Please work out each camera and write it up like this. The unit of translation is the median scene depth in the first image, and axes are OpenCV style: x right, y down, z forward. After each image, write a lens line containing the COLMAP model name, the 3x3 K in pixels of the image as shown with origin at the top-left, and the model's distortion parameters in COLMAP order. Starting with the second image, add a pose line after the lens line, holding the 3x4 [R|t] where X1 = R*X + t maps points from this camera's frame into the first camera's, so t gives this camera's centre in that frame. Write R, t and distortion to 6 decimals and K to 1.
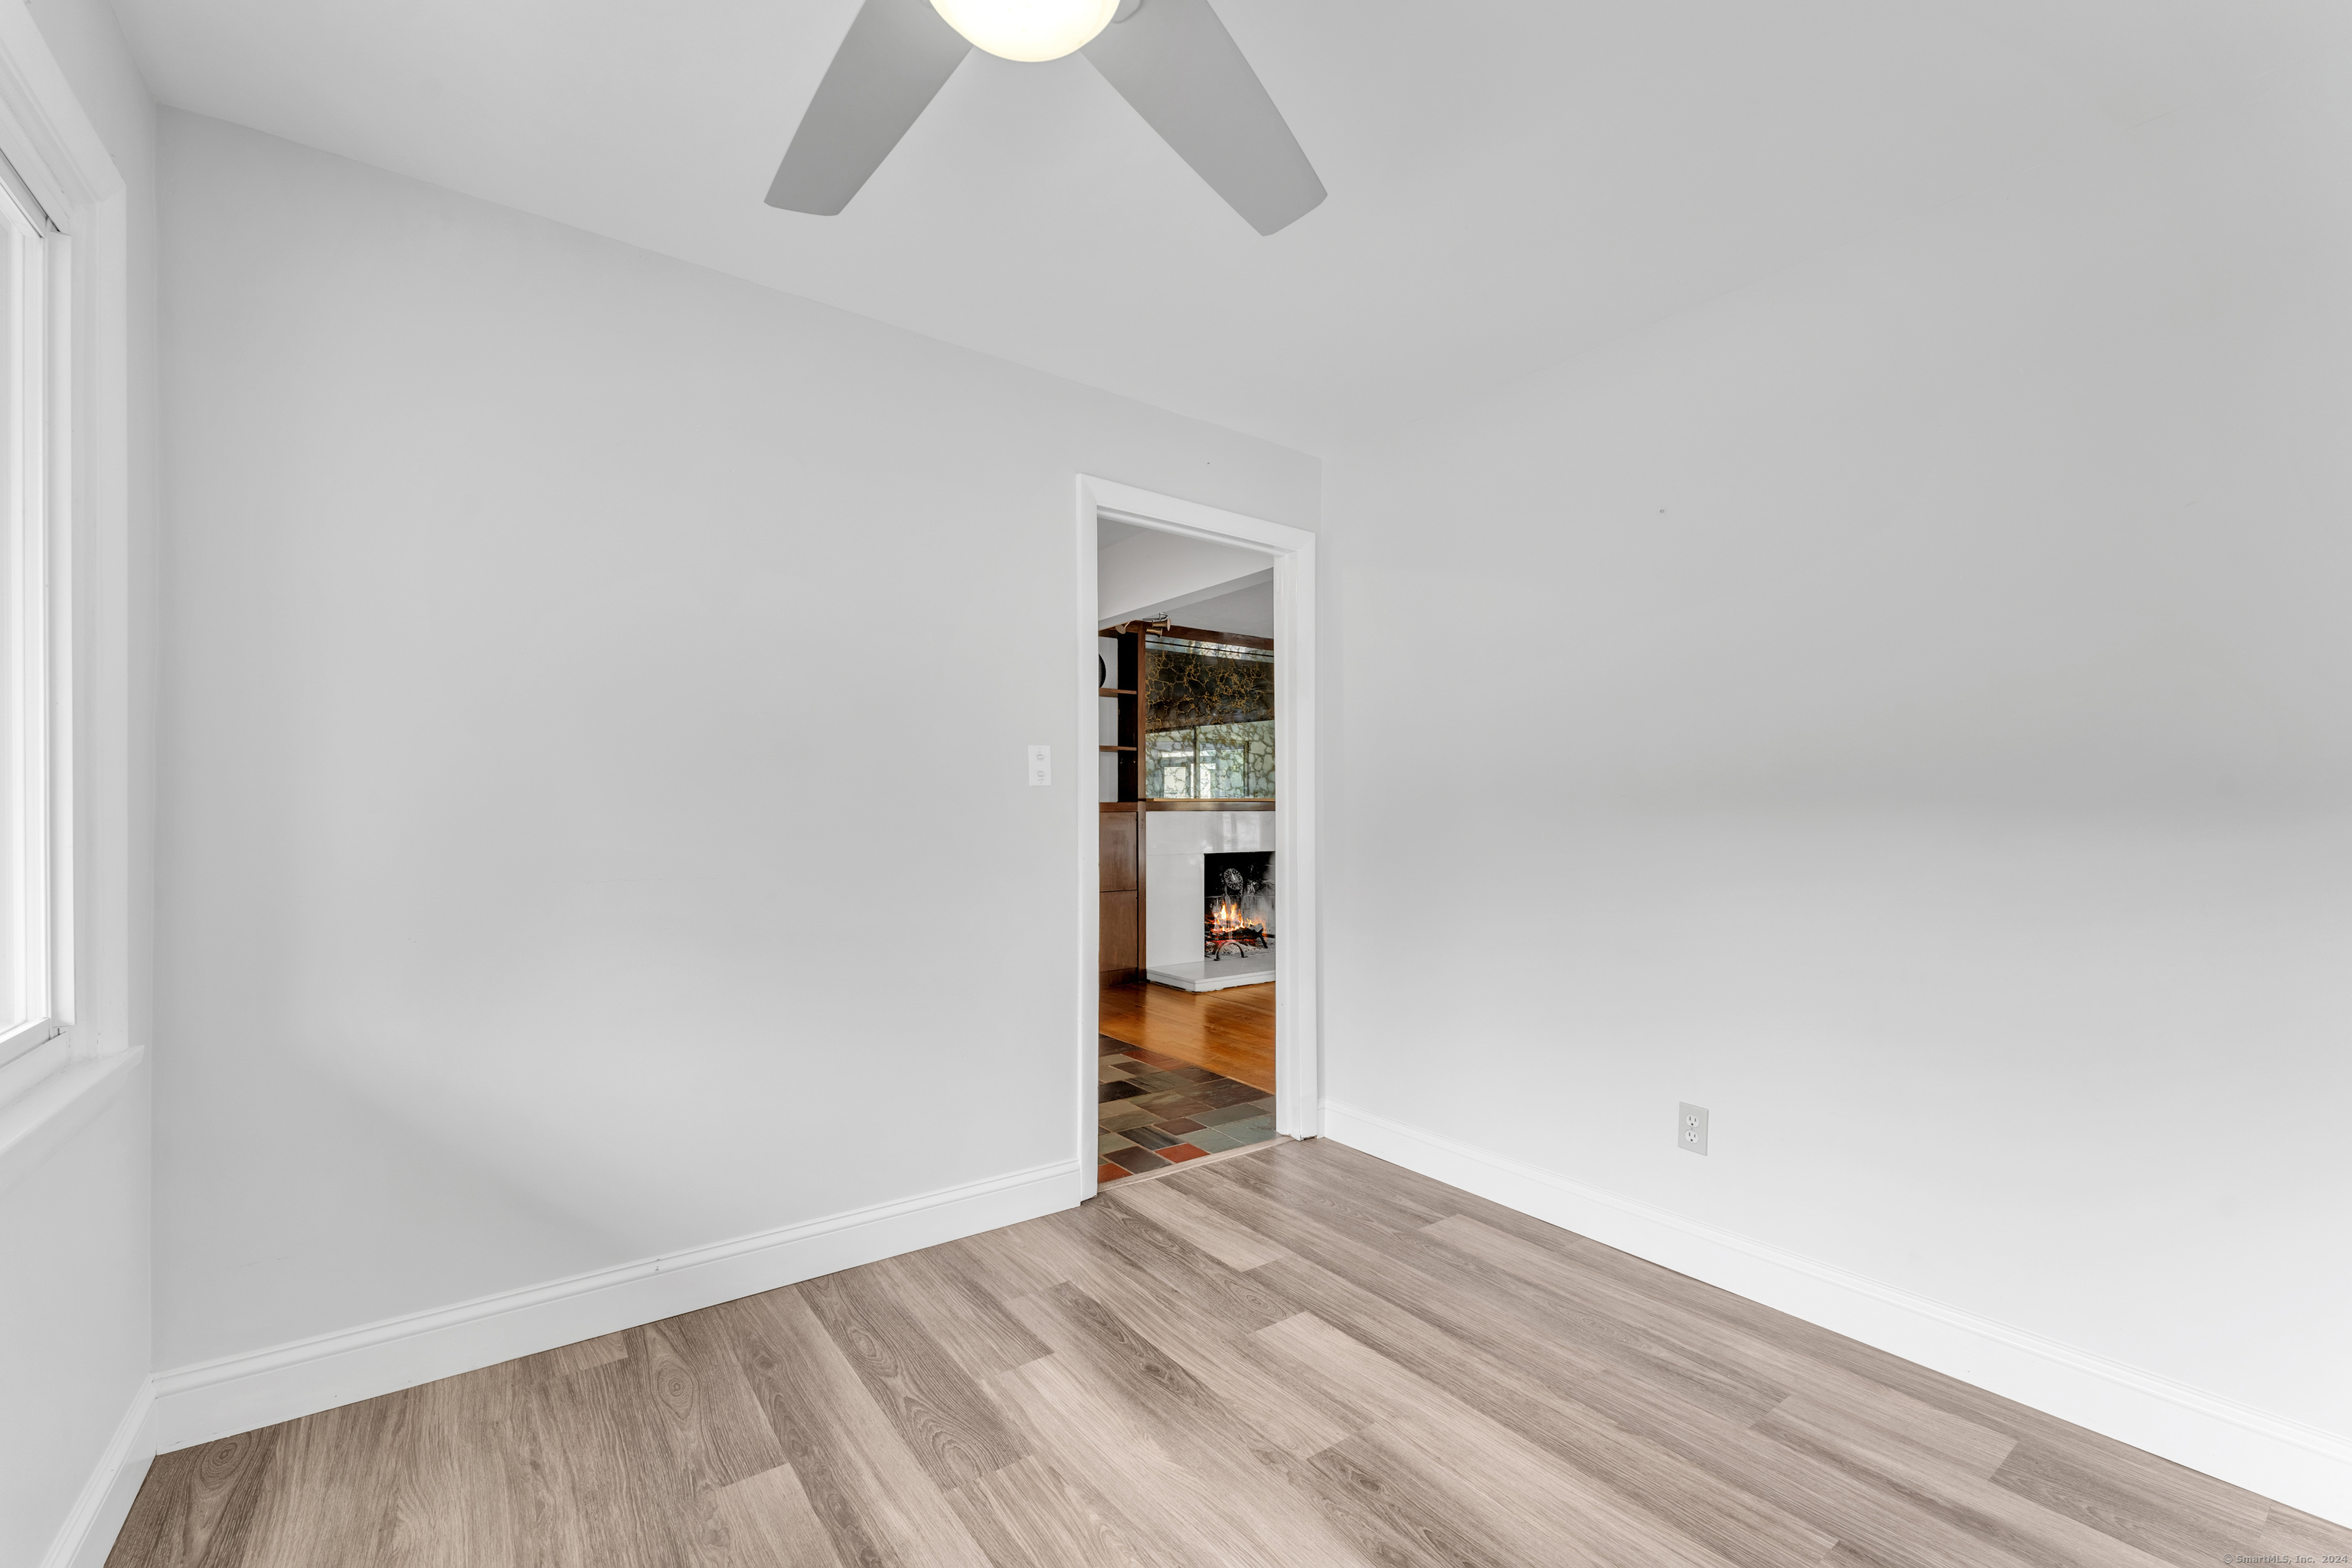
lens RADIAL K [[967.6, 0, 1170.8], [0, 967.6, 807.5], [0, 0, 1]] dist [0.000950, 0.000003]
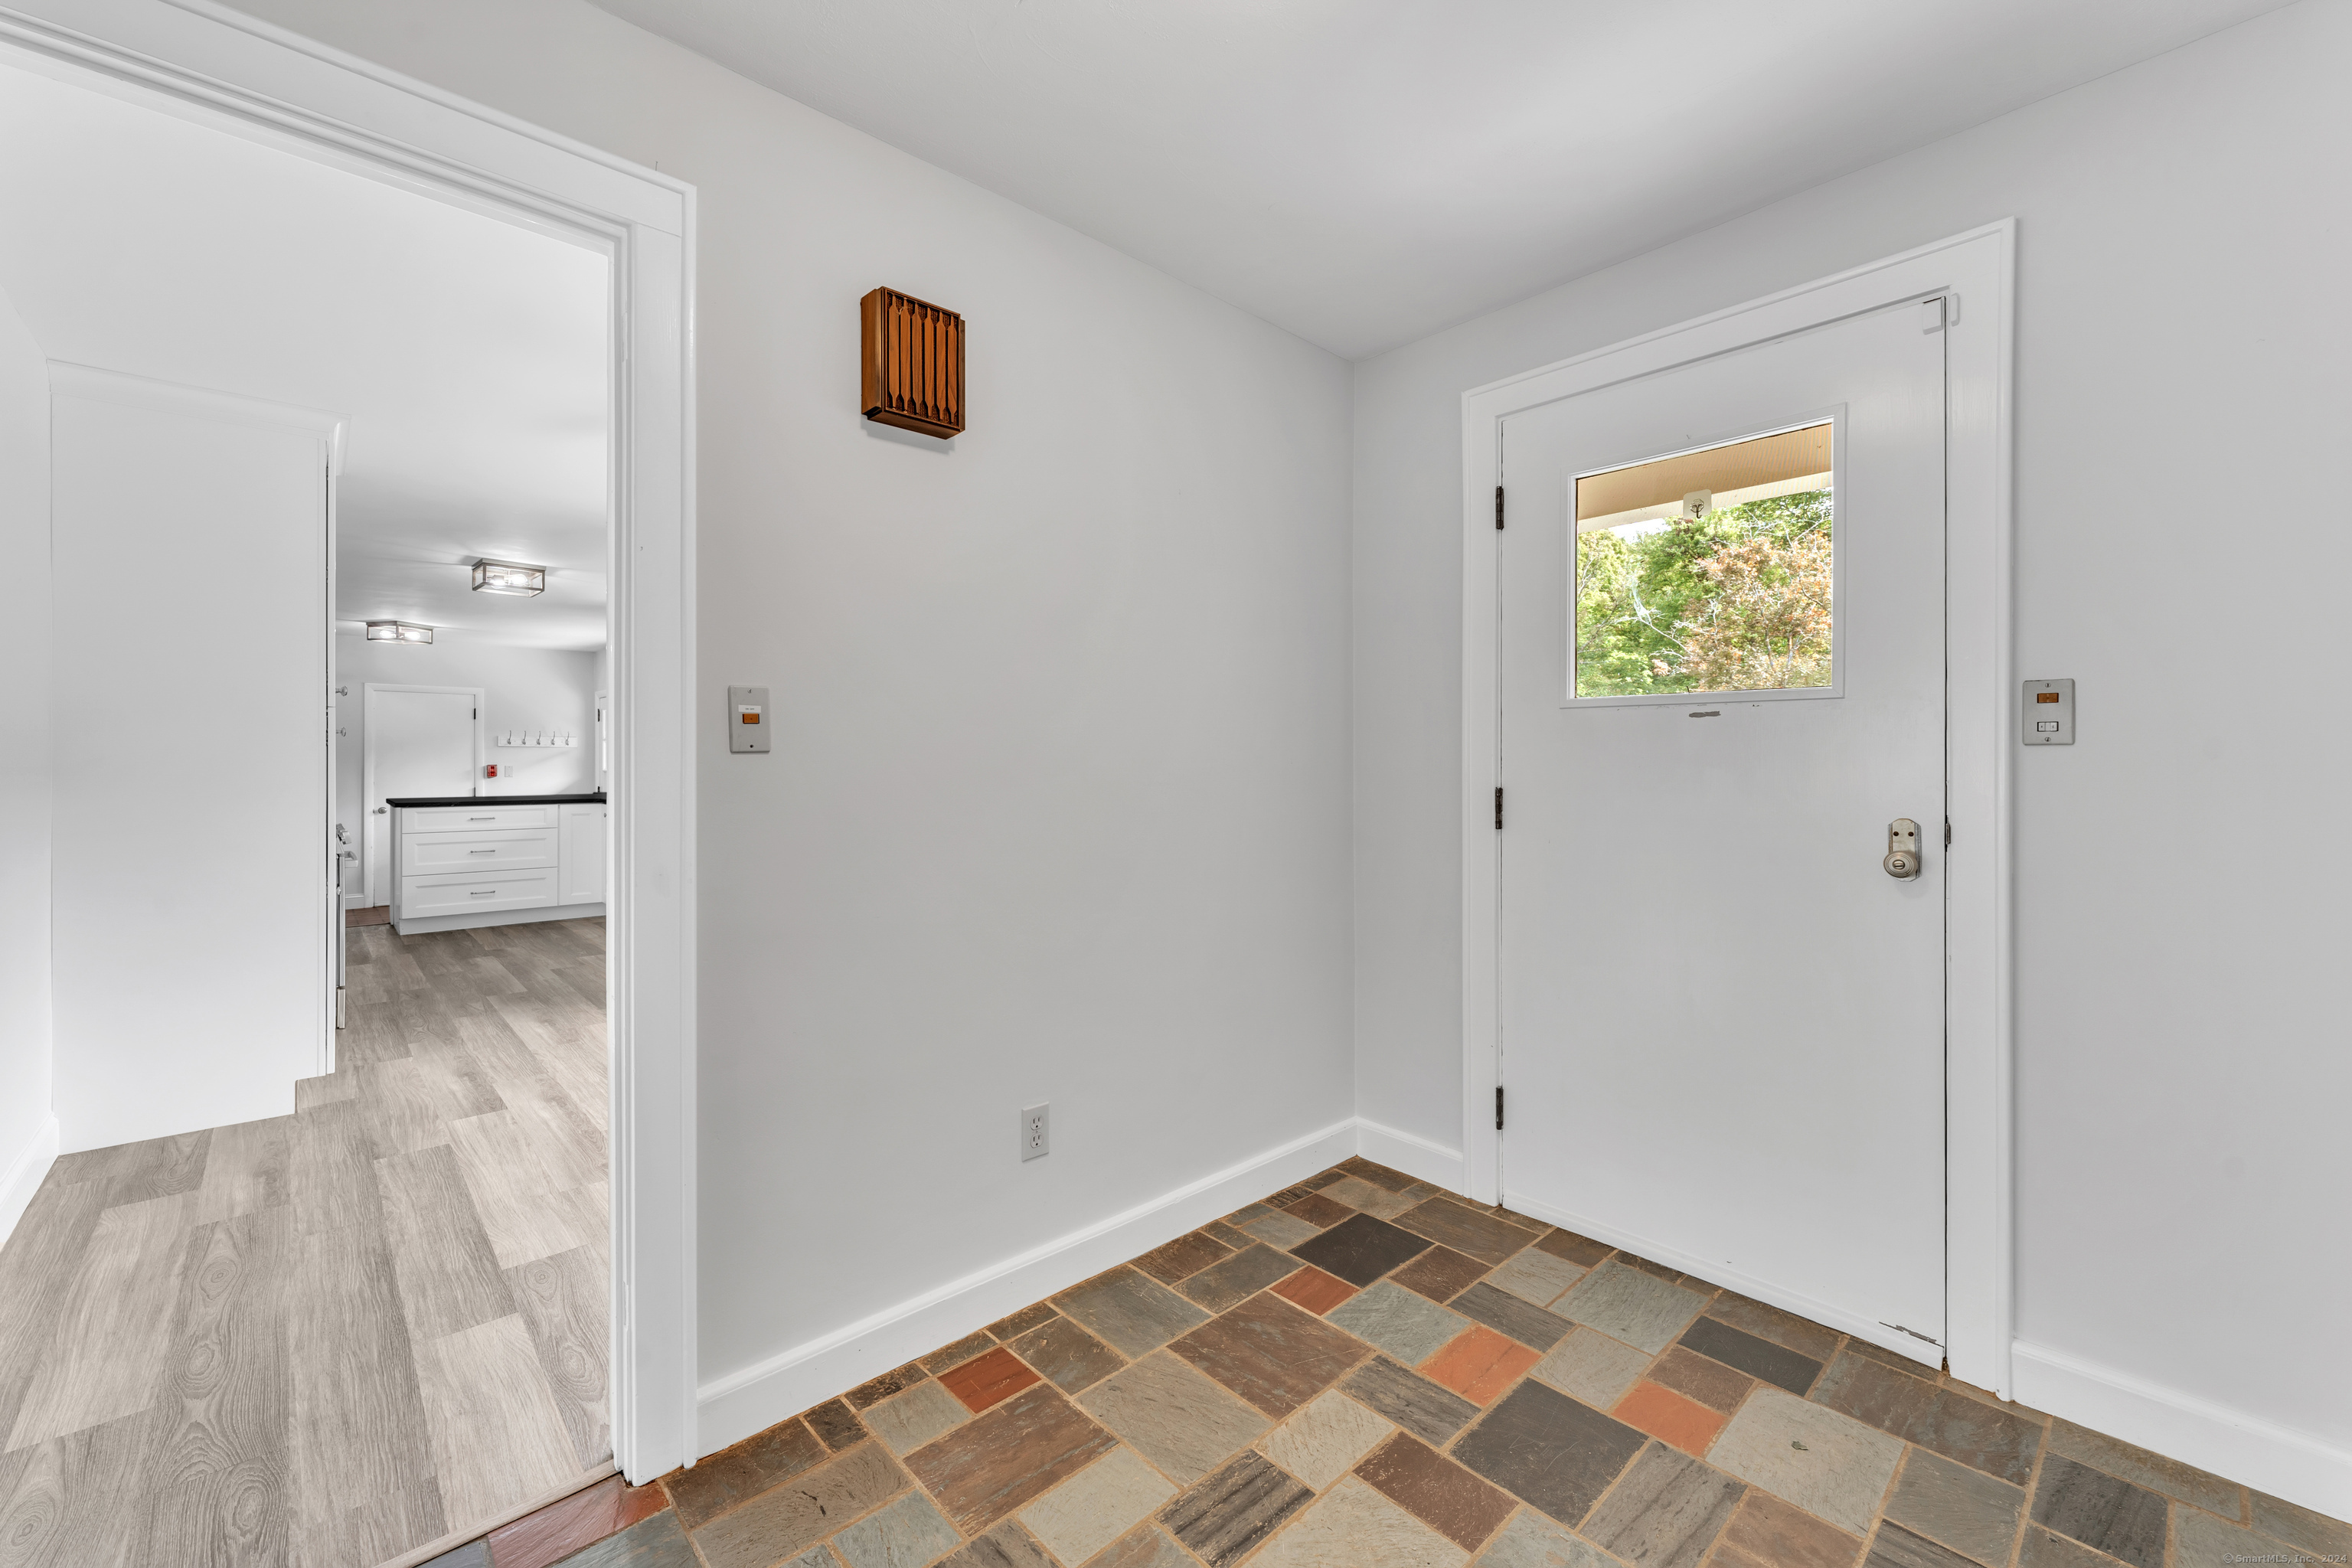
lens RADIAL K [[947.0, 0, 1175.0], [0, 947.0, 777.3], [0, 0, 1]] dist [0.002700, 0.000240]
pose [[-0.992901, 0.001342, -0.118934, -0.460572], [0.000017, 0.999938, 0.011141, -0.014265], [0.118942, 0.011060, -0.992840, 2.125307]]
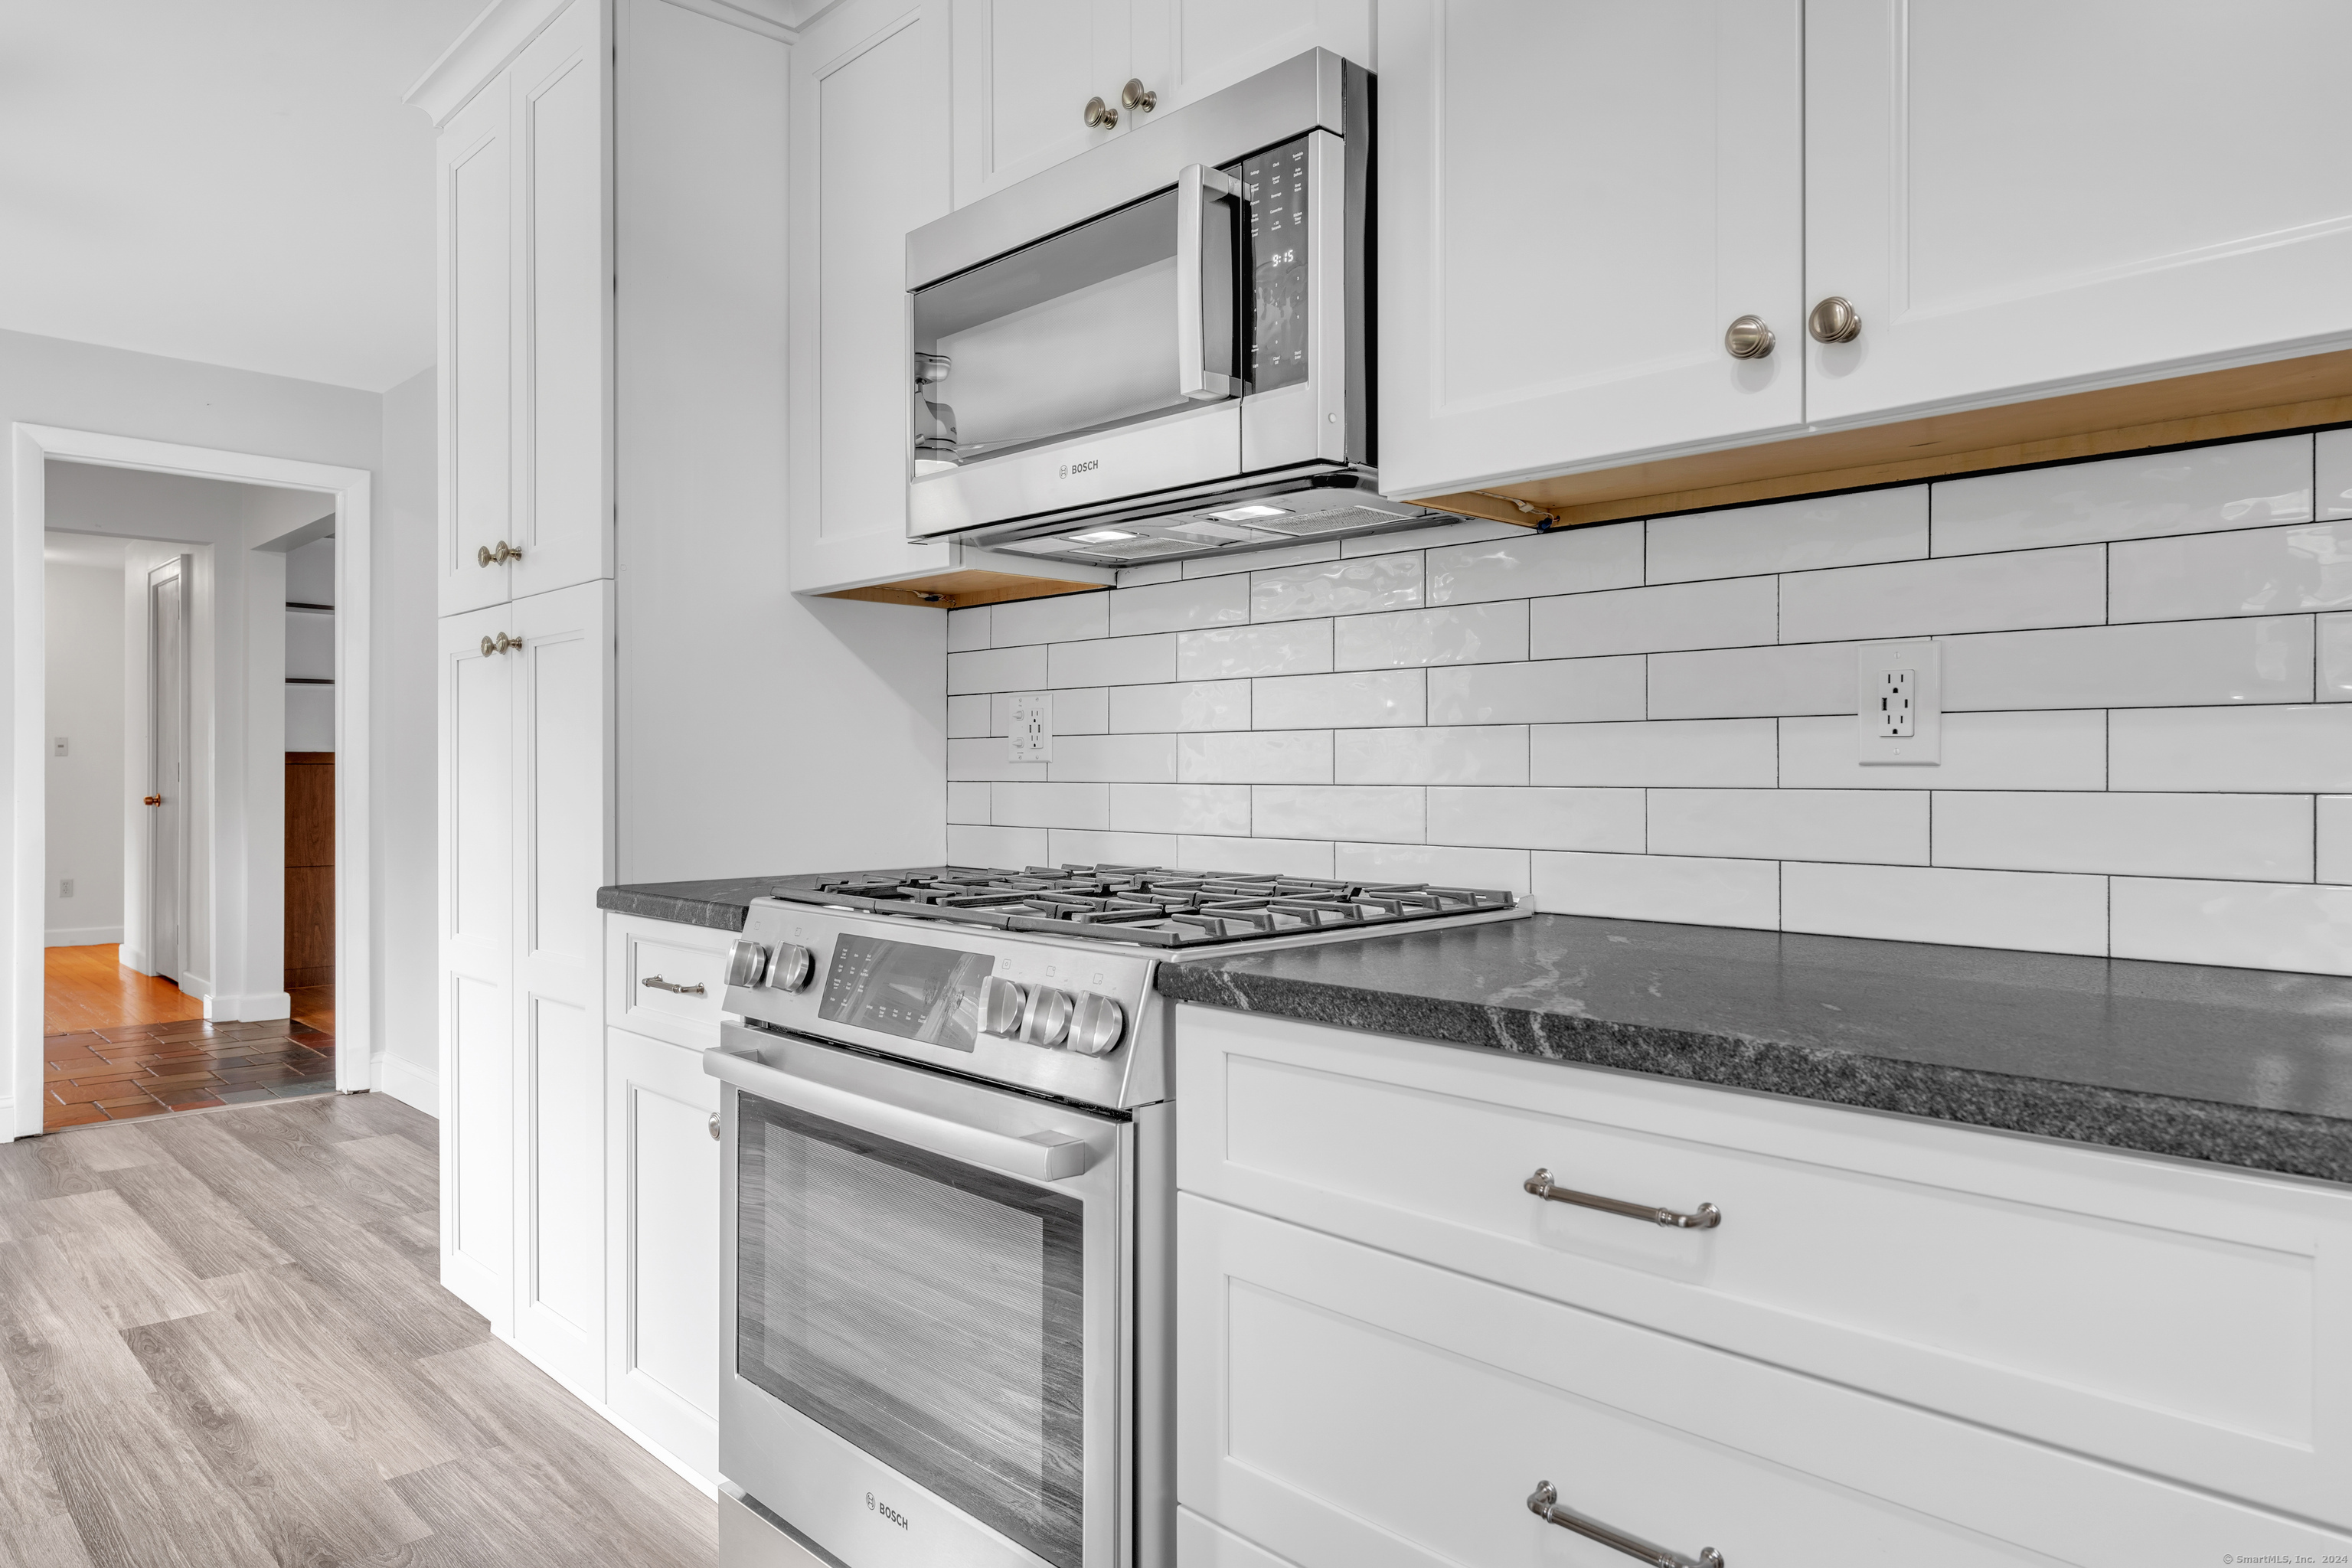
lens RADIAL K [[1502.7, 0, 1154.9], [0, 1502.7, 769.3], [0, 0, 1]] dist [0.008443, 0.005031]
pose [[0.992025, 0.000466, 0.126037, 1.159802], [-0.000584, 0.999999, 0.000898, 0.023106], [-0.126036, -0.000964, 0.992025, -0.945225]]
